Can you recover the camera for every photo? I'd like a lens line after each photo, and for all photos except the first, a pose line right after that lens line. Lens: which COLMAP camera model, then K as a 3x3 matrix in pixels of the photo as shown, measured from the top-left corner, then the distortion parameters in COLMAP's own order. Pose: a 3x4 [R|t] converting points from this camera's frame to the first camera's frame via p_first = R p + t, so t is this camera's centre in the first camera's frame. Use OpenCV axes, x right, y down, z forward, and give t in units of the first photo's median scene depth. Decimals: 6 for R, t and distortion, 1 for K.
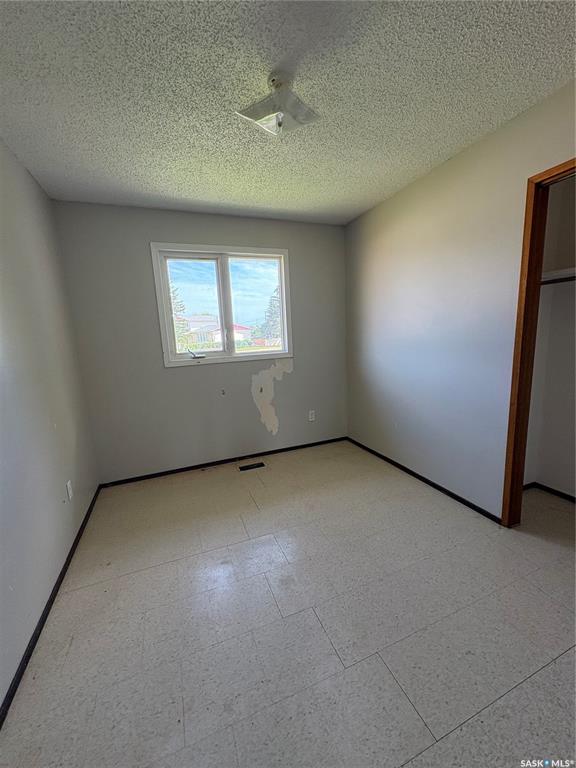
lens RADIAL K [[305.4, 0, 288.0], [0, 305.4, 384.0], [0, 0, 1]] dist [0.000154, -0.000147]
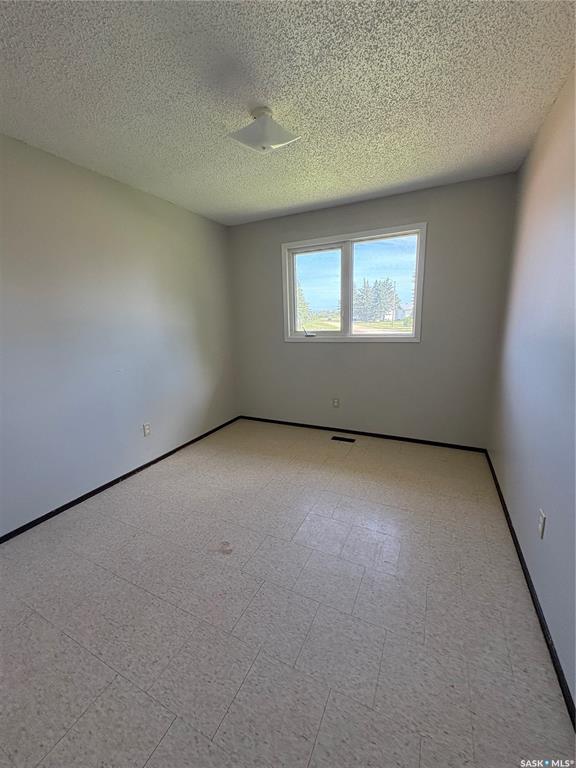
lens RADIAL K [[305.4, 0, 288.0], [0, 305.4, 384.0], [0, 0, 1]] dist [0.000154, -0.000147]
pose [[0.689570, 0.184252, -0.700388, 0.481411], [-0.123957, 0.982852, 0.136518, -0.050773], [0.713532, -0.007321, 0.700585, 0.091710]]
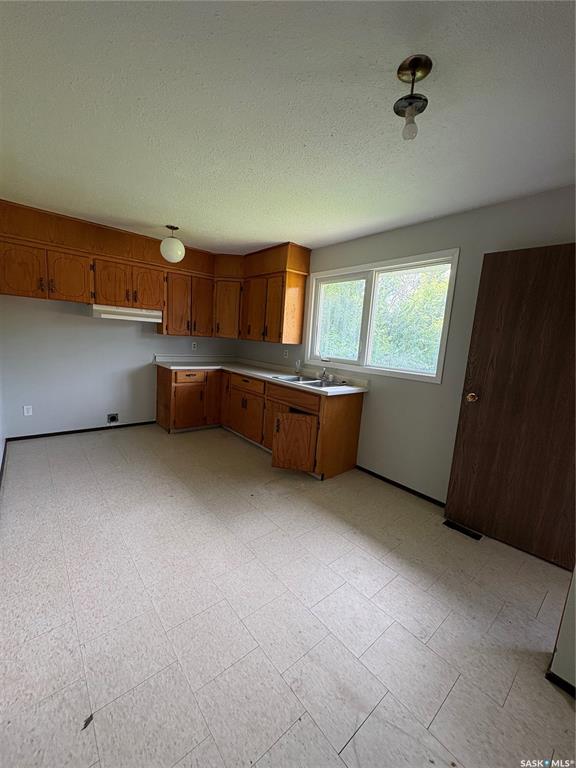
lens RADIAL K [[305.4, 0, 288.0], [0, 305.4, 384.0], [0, 0, 1]] dist [0.000154, -0.000147]
pose [[0.316114, 0.203566, -0.926624, 0.756355], [-0.231371, 0.963760, 0.132793, -0.121813], [0.920076, 0.172416, 0.351757, 0.423429]]
